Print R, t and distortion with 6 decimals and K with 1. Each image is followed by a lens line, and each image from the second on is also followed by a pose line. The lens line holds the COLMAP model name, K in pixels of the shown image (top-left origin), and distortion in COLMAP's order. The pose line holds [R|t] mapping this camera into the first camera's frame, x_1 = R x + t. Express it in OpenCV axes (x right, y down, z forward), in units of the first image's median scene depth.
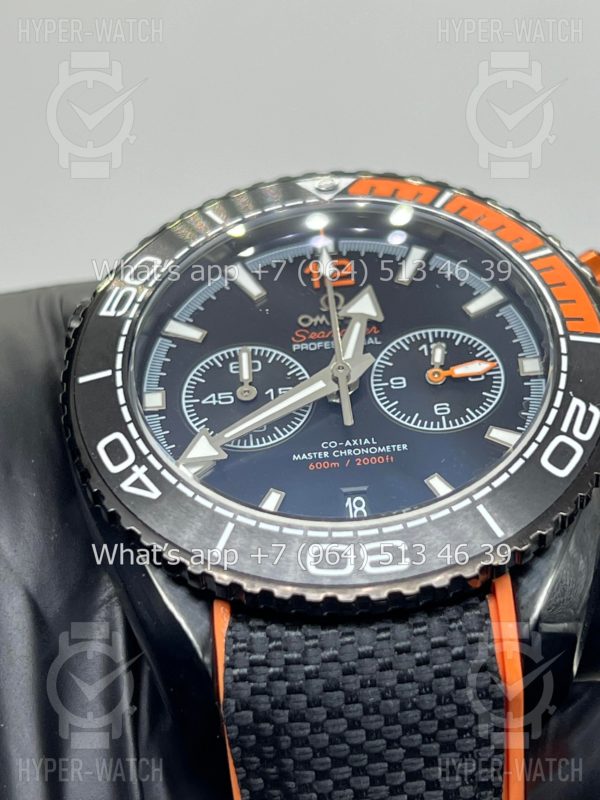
lens RADIAL K [[1885.4, 0, 298.0], [0, 1885.4, 394.9], [0, 0, 1]] dist [0.186244, 0.000000]
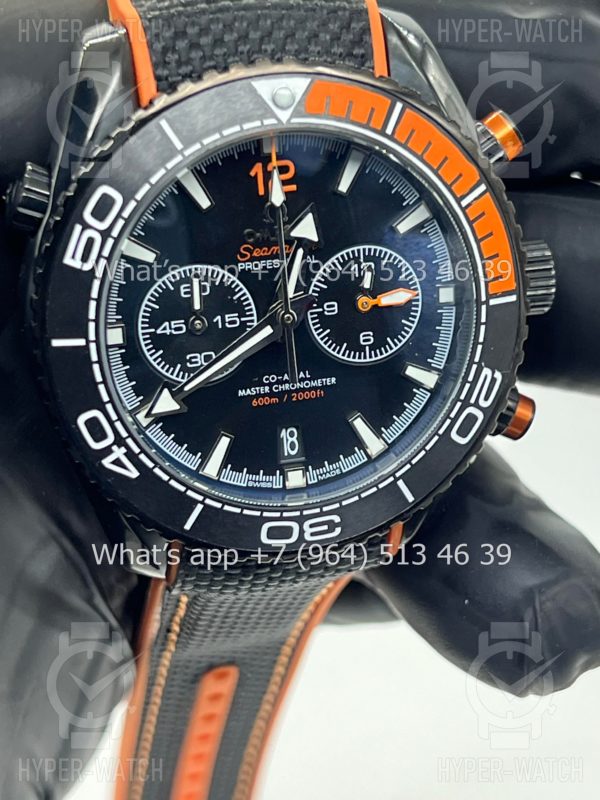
lens RADIAL K [[1885.4, 0, 302.5], [0, 1885.4, 398.8], [0, 0, 1]] dist [0.186244, 0.000000]
pose [[0.953086, -0.067659, 0.295042, -0.301632], [-0.198025, 0.597827, 0.776781, -0.855275], [-0.228940, -0.798765, 0.556382, 0.351528]]
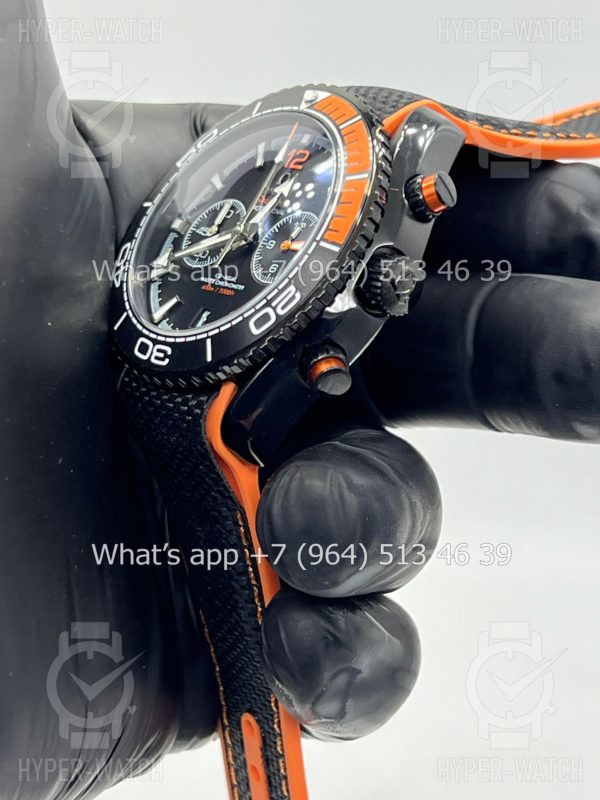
lens RADIAL K [[1885.4, 0, 296.6], [0, 1885.4, 401.5], [0, 0, 1]] dist [0.186244, 0.000000]
pose [[0.617524, 0.277225, -0.736078, 1.277670], [-0.055743, 0.948900, 0.310614, -0.377758], [0.784574, -0.150780, 0.601422, 0.062632]]
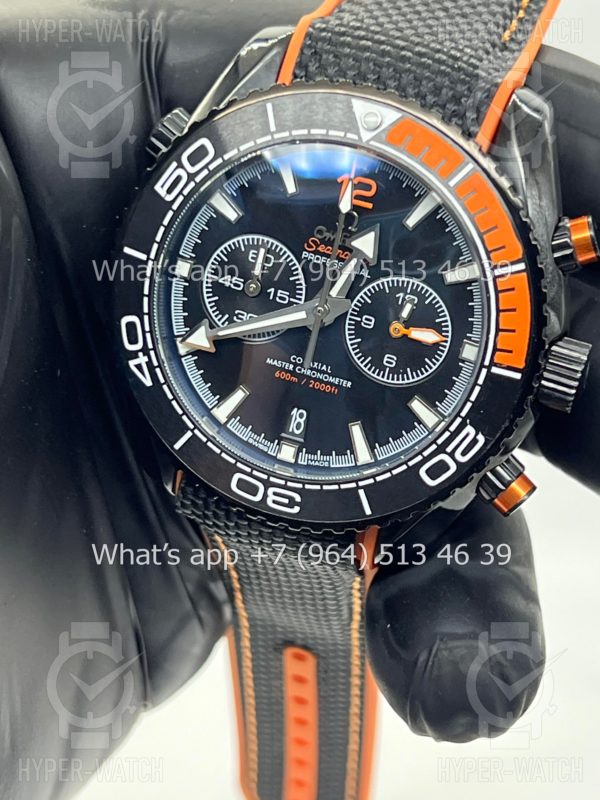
lens RADIAL K [[1885.4, 0, 303.2], [0, 1885.4, 399.4], [0, 0, 1]] dist [0.186244, 0.000000]
pose [[0.929076, 0.347865, -0.125725, 0.191491], [-0.116386, 0.597566, 0.793328, -0.975655], [0.351100, -0.722430, 0.595671, 0.217218]]
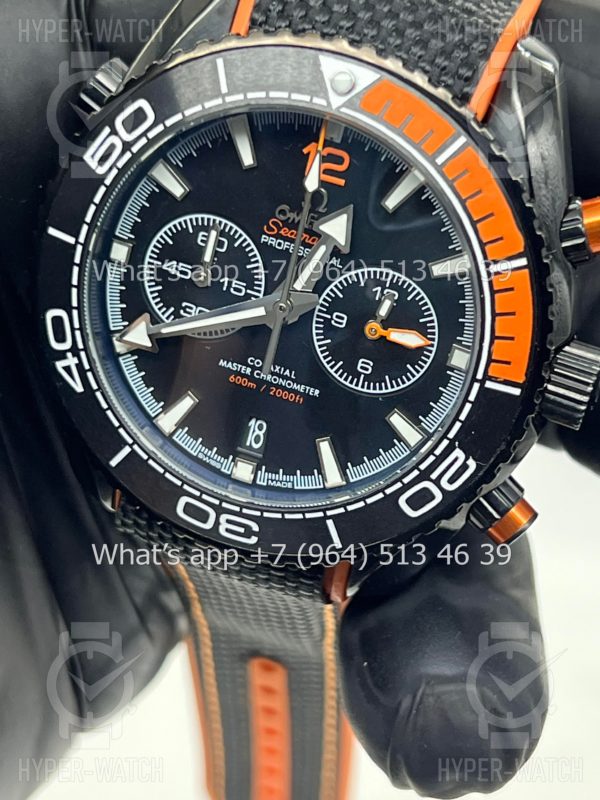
lens RADIAL K [[1885.4, 0, 298.8], [0, 1885.4, 394.8], [0, 0, 1]] dist [0.186244, 0.000000]
pose [[0.926483, 0.361030, -0.106240, 0.161412], [-0.113105, 0.536369, 0.836370, -0.869622], [0.358939, -0.762867, 0.537771, 0.413475]]
